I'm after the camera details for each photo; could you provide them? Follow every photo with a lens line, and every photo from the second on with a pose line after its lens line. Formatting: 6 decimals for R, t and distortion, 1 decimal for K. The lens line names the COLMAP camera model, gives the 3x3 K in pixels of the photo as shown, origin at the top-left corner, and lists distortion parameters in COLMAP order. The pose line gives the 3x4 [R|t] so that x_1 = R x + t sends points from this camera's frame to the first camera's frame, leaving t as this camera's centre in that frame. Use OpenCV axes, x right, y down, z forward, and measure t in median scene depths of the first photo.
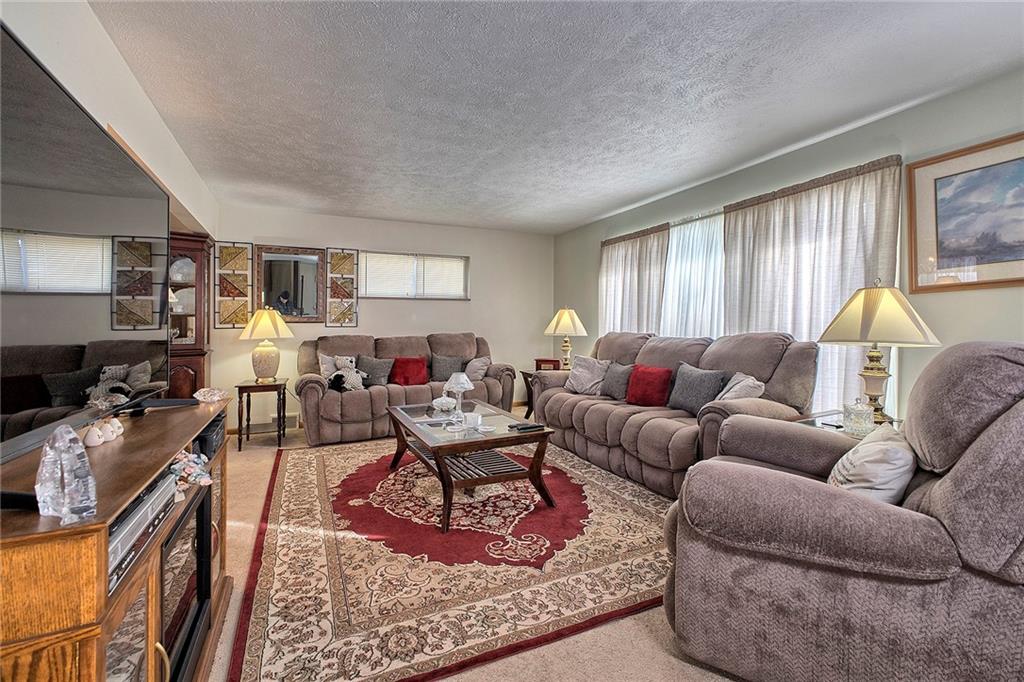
lens RADIAL K [[443.6, 0, 510.4], [0, 443.6, 332.1], [0, 0, 1]] dist [-0.000388, -0.000193]
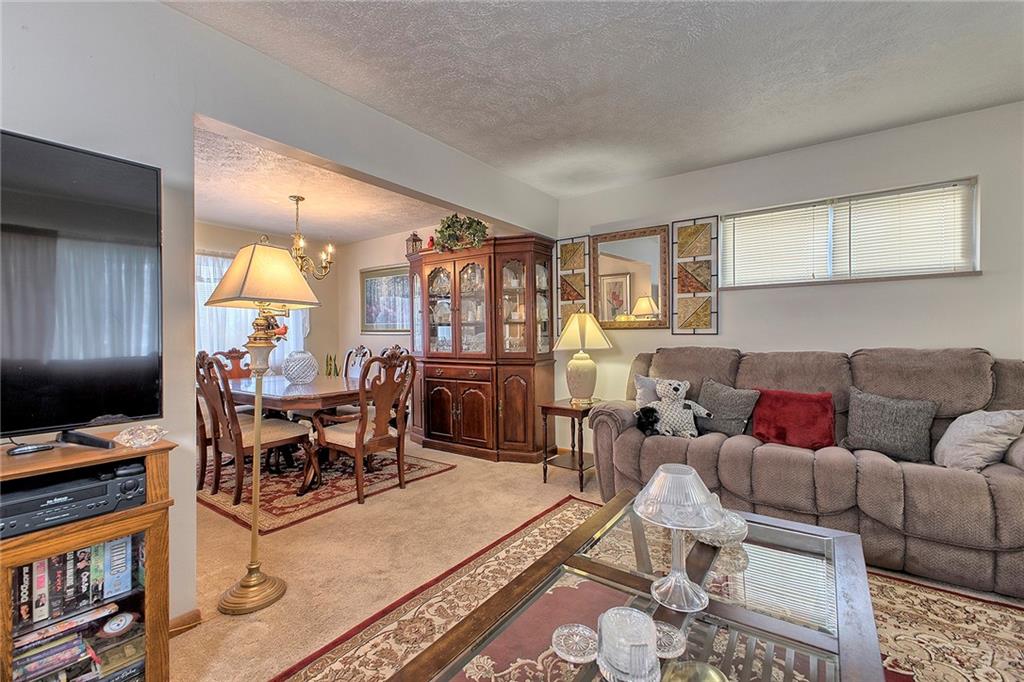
lens RADIAL K [[443.6, 0, 510.4], [0, 443.6, 332.1], [0, 0, 1]] dist [-0.000388, -0.000193]
pose [[0.482193, -0.002089, -0.876063, 0.079021], [-0.007605, 0.999949, -0.006571, -0.008898], [0.876032, 0.009831, 0.482153, 0.436139]]
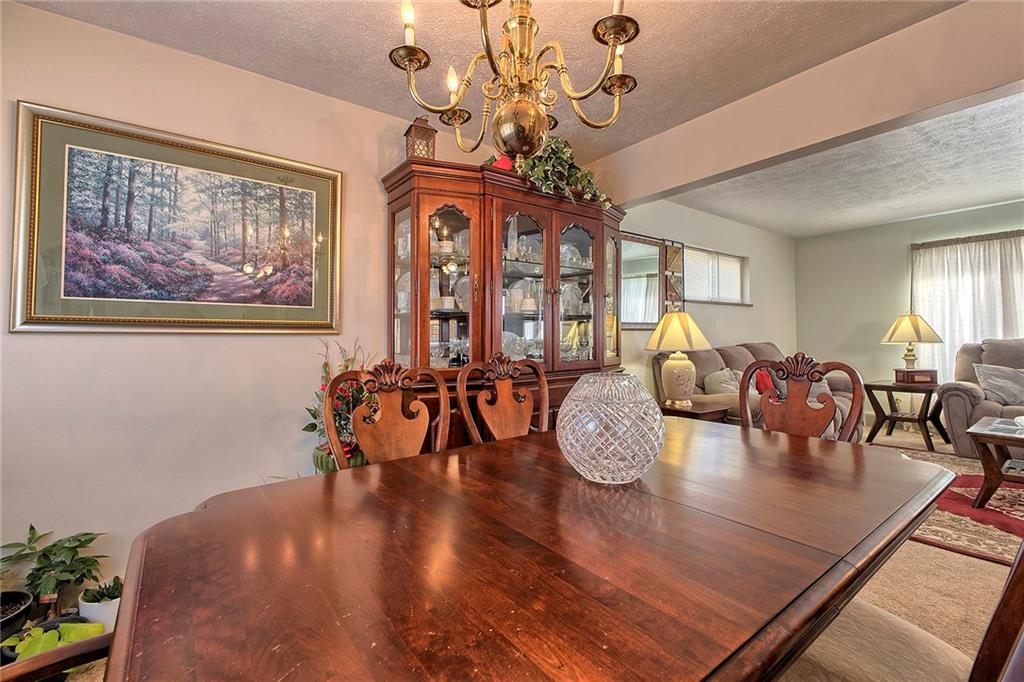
lens RADIAL K [[443.6, 0, 510.4], [0, 443.6, 332.1], [0, 0, 1]] dist [-0.000388, -0.000193]
pose [[0.979119, 0.000697, 0.203285, -0.859131], [0.005183, 0.999584, -0.028388, 0.005064], [-0.203220, 0.028848, 0.978708, 0.259052]]
